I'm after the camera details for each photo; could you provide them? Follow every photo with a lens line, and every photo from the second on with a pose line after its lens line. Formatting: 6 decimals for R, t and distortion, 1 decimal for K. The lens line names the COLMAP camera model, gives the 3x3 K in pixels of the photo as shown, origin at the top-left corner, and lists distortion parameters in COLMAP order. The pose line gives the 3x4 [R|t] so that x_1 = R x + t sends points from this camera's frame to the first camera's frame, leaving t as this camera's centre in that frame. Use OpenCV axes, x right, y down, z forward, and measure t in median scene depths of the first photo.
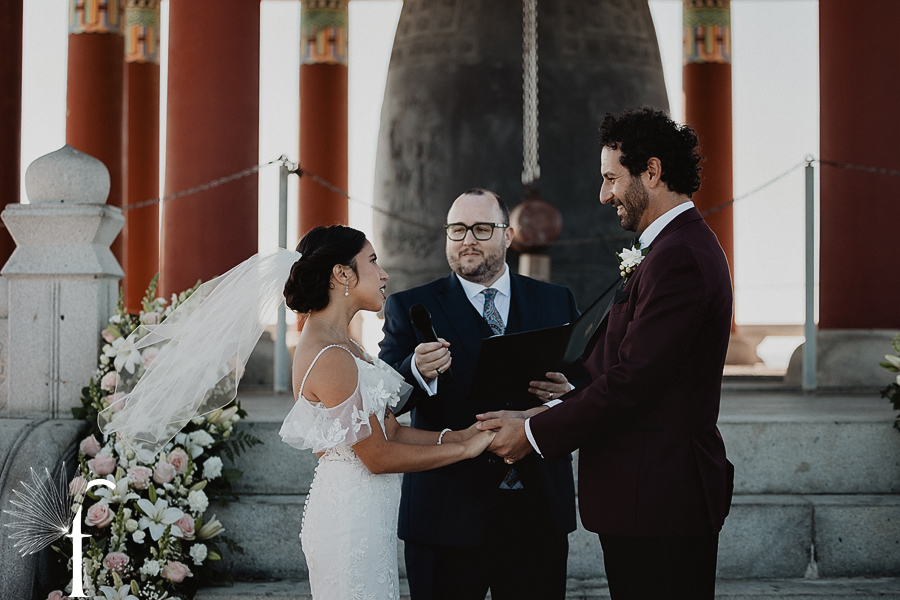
lens RADIAL K [[1878.9, 0, 450.0], [0, 1878.9, 300.0], [0, 0, 1]] dist [-0.224175, -0.079619]
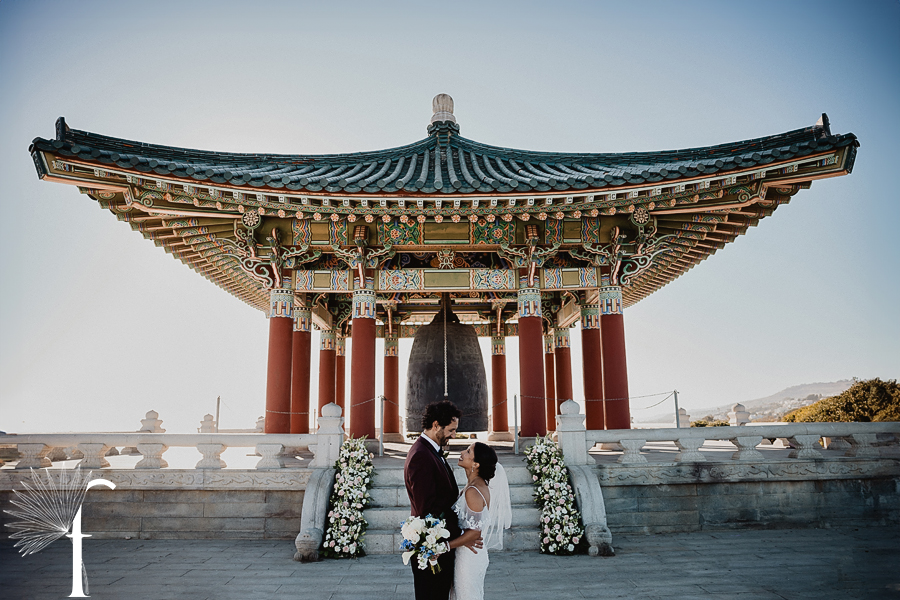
lens RADIAL K [[597.6, 0, 448.2], [0, 597.6, 309.0], [0, 0, 1]] dist [-0.115660, 0.104973]
pose [[0.999514, -0.008061, 0.030120, 0.021356], [0.012950, 0.986065, -0.165853, -0.068512], [-0.028363, 0.166163, 0.985690, -0.396149]]
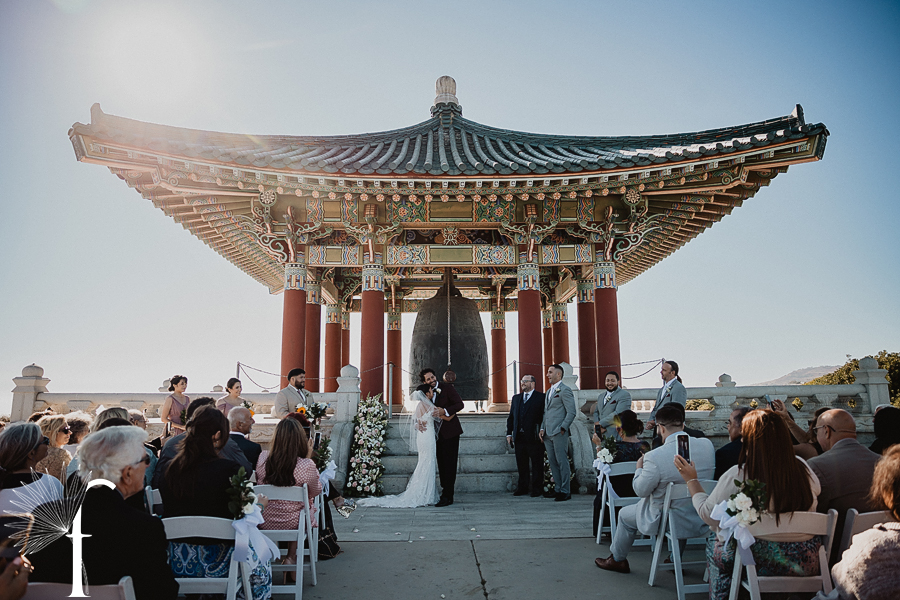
lens RADIAL K [[620.4, 0, 449.9], [0, 620.4, 296.0], [0, 0, 1]] dist [-0.116416, 0.106646]
pose [[0.999247, -0.004768, 0.038514, -0.012818], [0.010632, 0.988089, -0.153518, -0.011967], [-0.037323, 0.153812, 0.987395, -0.608017]]
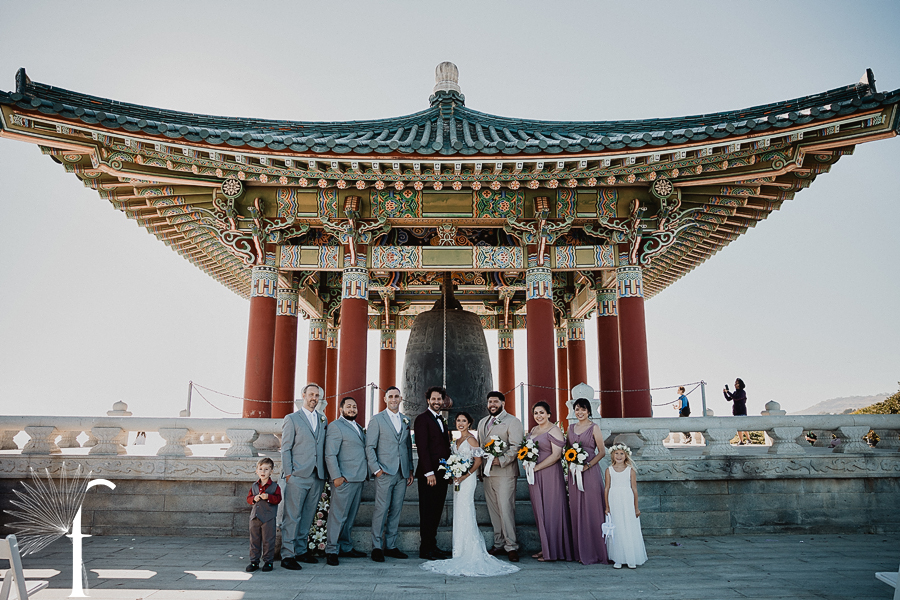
lens RADIAL K [[641.7, 0, 449.0], [0, 641.7, 294.6], [0, 0, 1]] dist [-0.115691, 0.104242]
pose [[0.999802, 0.001754, 0.019828, 0.045273], [0.002144, 0.980831, -0.194849, -0.008152], [-0.019790, 0.194853, 0.980633, -0.314275]]
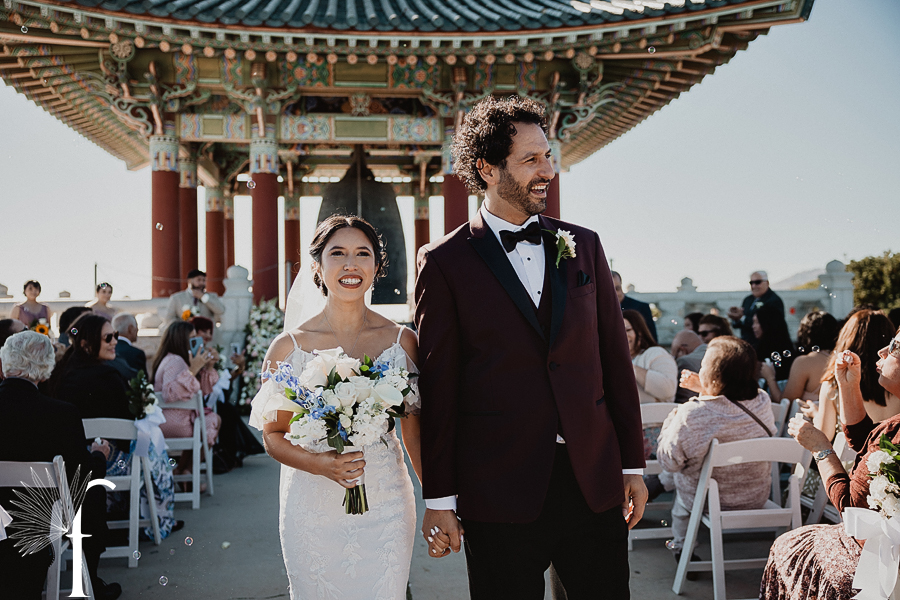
lens RADIAL K [[799.9, 0, 450.0], [0, 799.9, 300.0], [0, 0, 1]] dist [-0.043649, 0.093630]
pose [[0.989888, -0.015150, 0.141040, -0.001645], [0.014399, 0.999876, 0.006343, -0.011111], [-0.141119, -0.004248, 0.989984, -0.780545]]
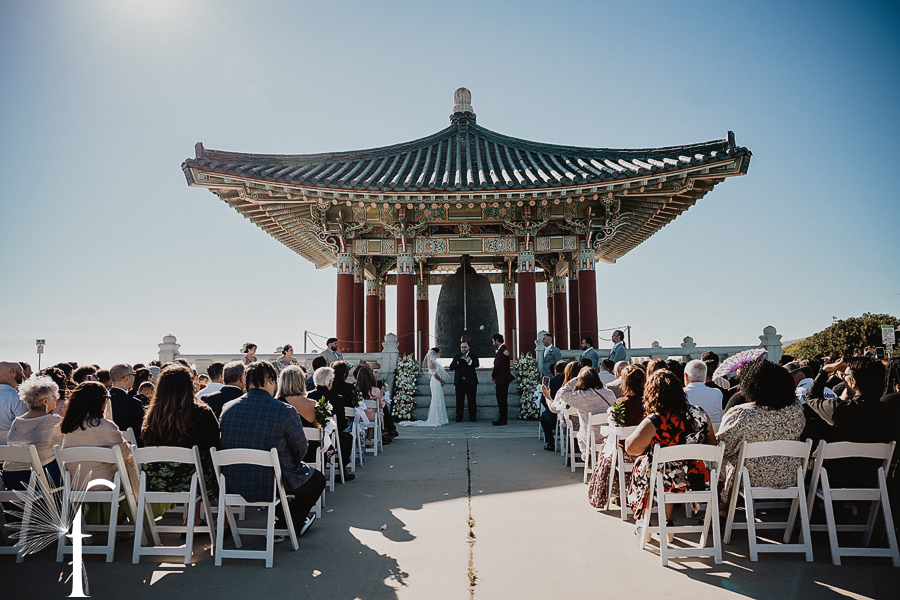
lens RADIAL K [[620.4, 0, 449.9], [0, 620.4, 296.0], [0, 0, 1]] dist [-0.116416, 0.106646]
pose [[0.999836, -0.015828, -0.008762, 0.027774], [0.015002, 0.996061, -0.087394, -0.018173], [0.010110, 0.087249, 0.996135, -1.272856]]
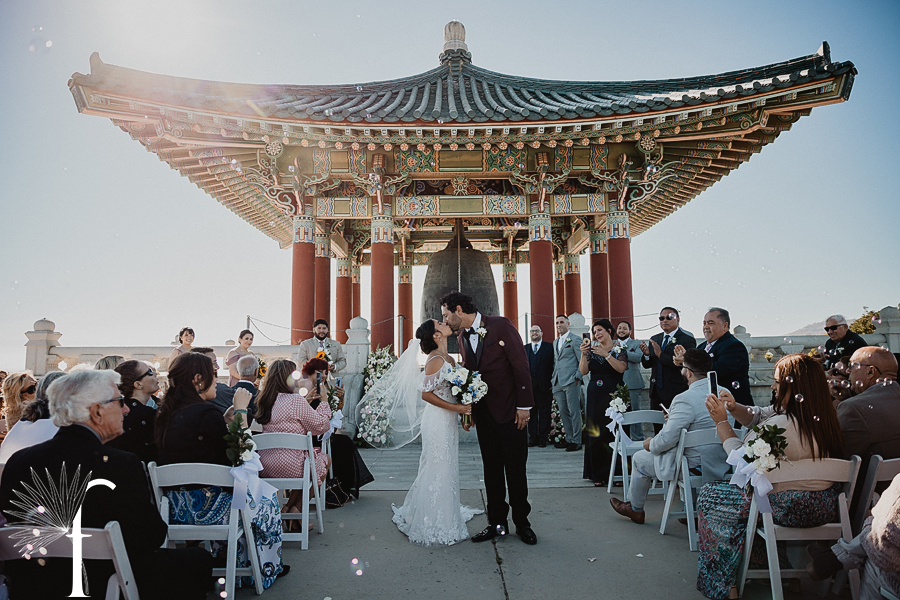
lens RADIAL K [[620.4, 0, 449.9], [0, 620.4, 296.0], [0, 0, 1]] dist [-0.116416, 0.106646]
pose [[0.999730, -0.015130, 0.017647, -0.004991], [0.016530, 0.996486, -0.082115, -0.002364], [-0.016342, 0.082384, 0.996467, -0.580415]]
